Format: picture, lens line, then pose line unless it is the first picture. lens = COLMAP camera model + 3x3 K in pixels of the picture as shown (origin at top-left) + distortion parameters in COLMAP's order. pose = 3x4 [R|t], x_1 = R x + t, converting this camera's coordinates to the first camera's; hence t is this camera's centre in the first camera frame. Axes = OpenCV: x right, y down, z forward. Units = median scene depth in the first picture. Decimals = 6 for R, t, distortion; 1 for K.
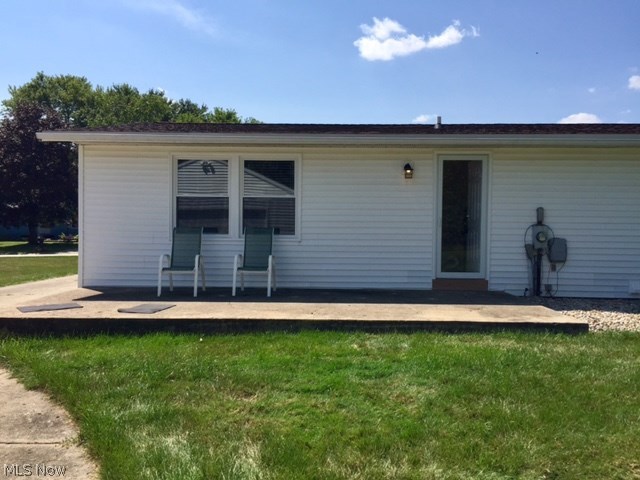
lens RADIAL K [[545.2, 0, 319.8], [0, 545.2, 237.0], [0, 0, 1]] dist [0.052015, -0.052085]
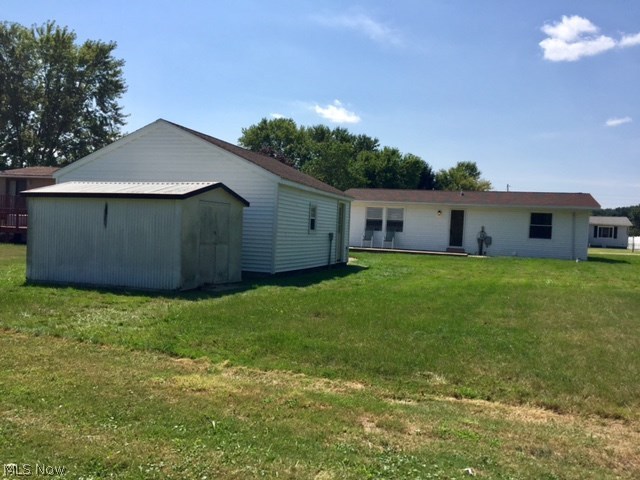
lens RADIAL K [[545.2, 0, 319.8], [0, 545.2, 237.0], [0, 0, 1]] dist [0.052015, -0.052085]
pose [[0.954266, 0.043651, -0.295755, 0.062067], [-0.047426, 0.998859, -0.005600, 0.009456], [0.295173, 0.019371, 0.955247, -0.309453]]
